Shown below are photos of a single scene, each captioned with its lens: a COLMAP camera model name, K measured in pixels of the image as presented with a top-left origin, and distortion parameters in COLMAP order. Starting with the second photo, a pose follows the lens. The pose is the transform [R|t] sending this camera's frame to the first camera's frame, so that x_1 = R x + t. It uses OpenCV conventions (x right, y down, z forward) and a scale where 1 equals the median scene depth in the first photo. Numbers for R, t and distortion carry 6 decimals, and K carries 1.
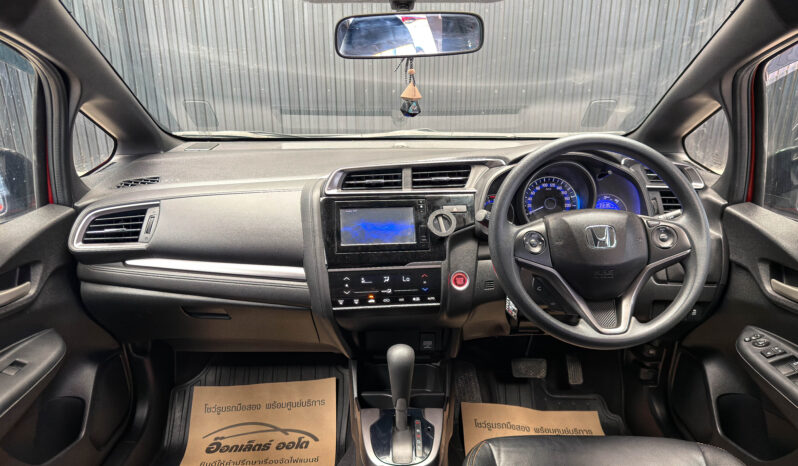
lens RADIAL K [[559.4, 0, 399.6], [0, 559.4, 233.5], [0, 0, 1]] dist [-0.001200, 0.004377]
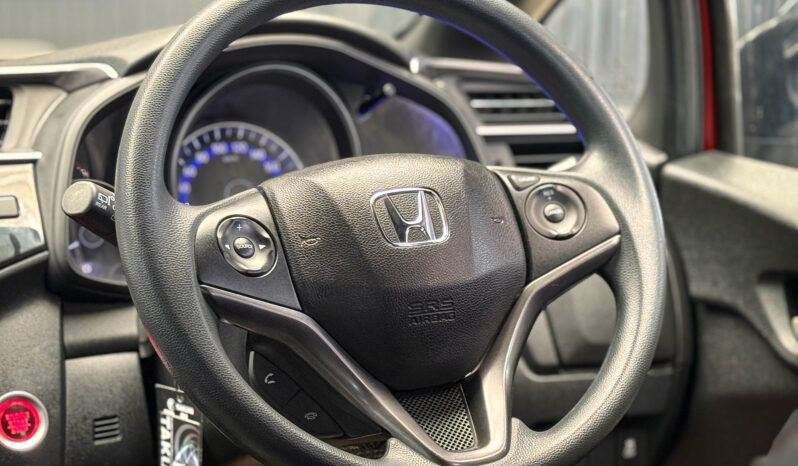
lens RADIAL K [[1694.1, 0, 398.6], [0, 1694.1, 233.0], [0, 0, 1]] dist [0.328909, 0.000000]
pose [[0.915250, -0.078584, 0.395148, -0.083115], [0.124971, 0.987791, -0.093016, 0.097853], [-0.383014, 0.134514, 0.913896, -0.038599]]
